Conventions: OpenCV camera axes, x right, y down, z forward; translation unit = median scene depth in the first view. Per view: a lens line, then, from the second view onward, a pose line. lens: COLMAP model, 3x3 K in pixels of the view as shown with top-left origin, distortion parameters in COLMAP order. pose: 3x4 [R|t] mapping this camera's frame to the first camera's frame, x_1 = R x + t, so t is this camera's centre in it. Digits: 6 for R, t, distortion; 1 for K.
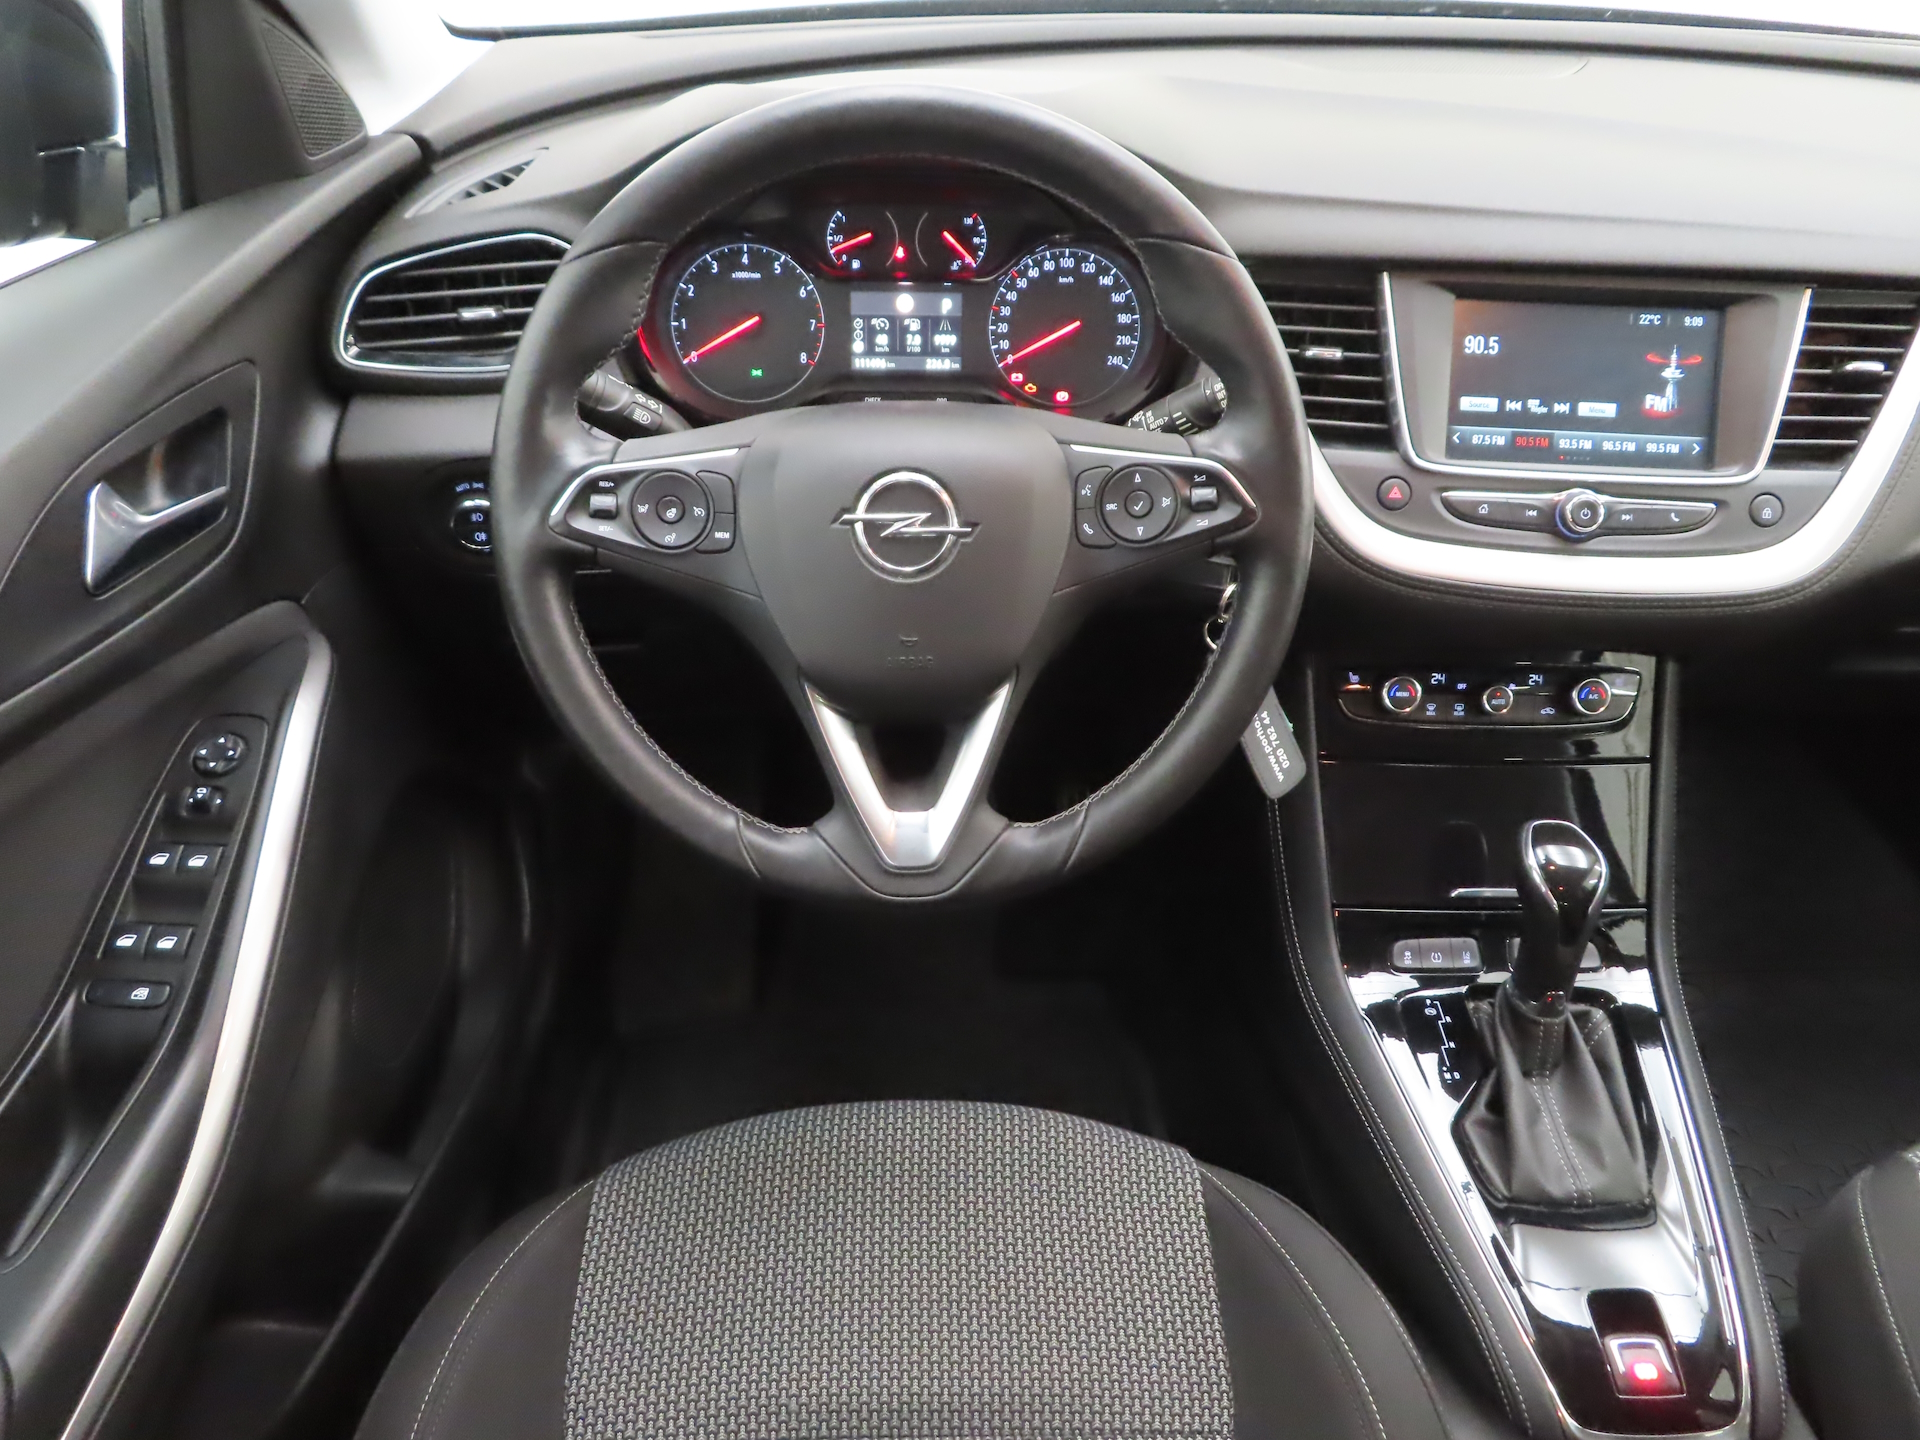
lens RADIAL K [[1383.3, 0, 960.0], [0, 1383.3, 720.0], [0, 0, 1]] dist [-0.013092, 0.010921]
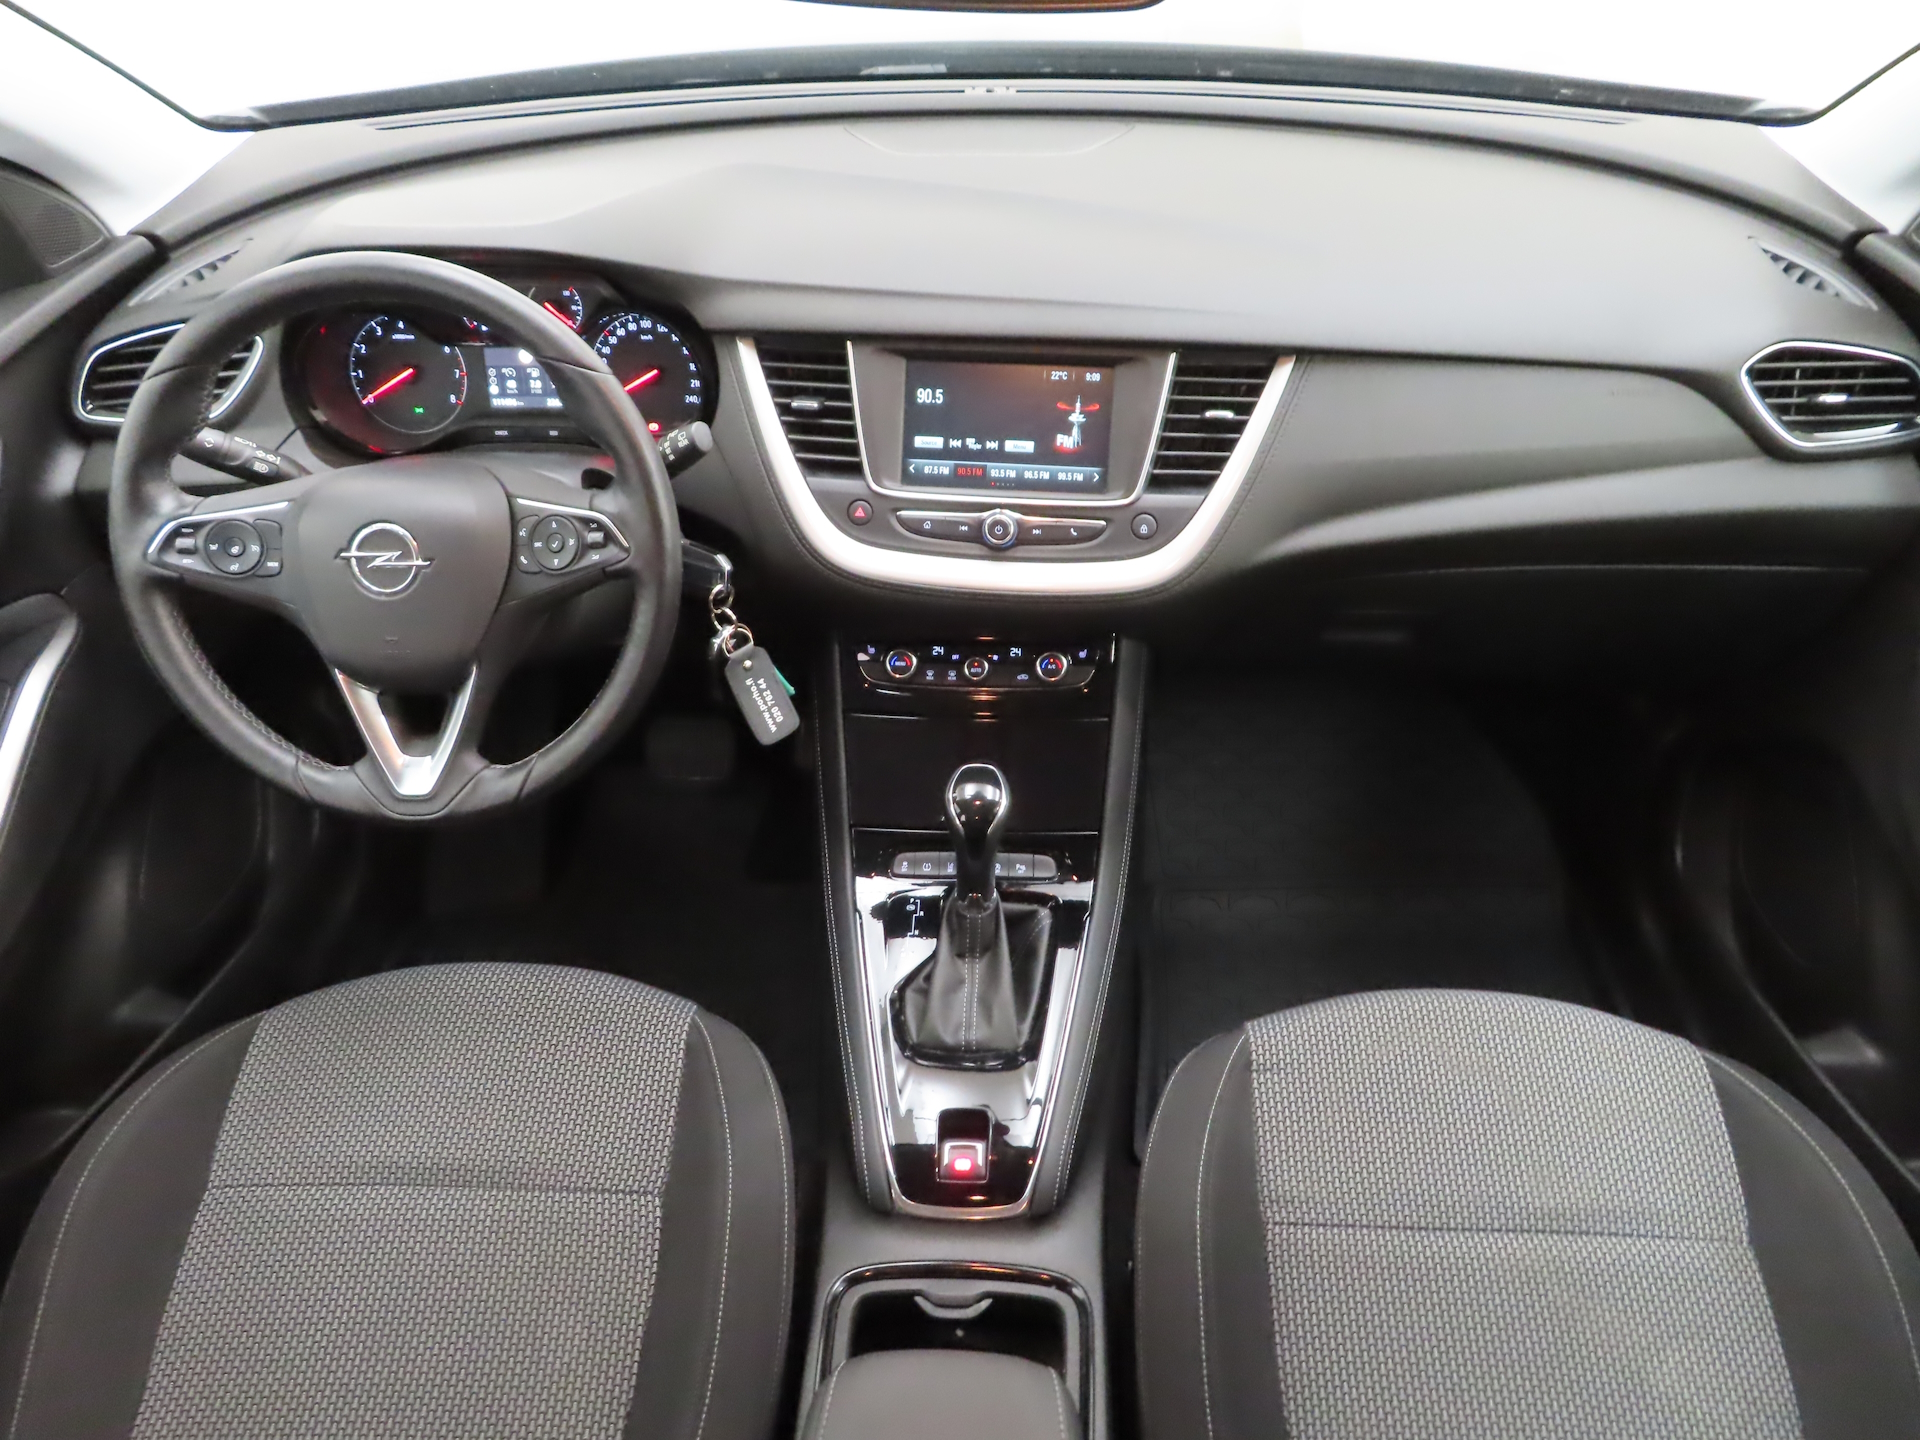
lens RADIAL K [[1383.3, 0, 960.0], [0, 1383.3, 720.0], [0, 0, 1]] dist [-0.013092, 0.010921]
pose [[0.997109, 0.013023, -0.074855, 0.509125], [-0.007811, 0.997550, 0.069513, -0.060484], [0.075577, -0.068728, 0.994769, -0.302151]]
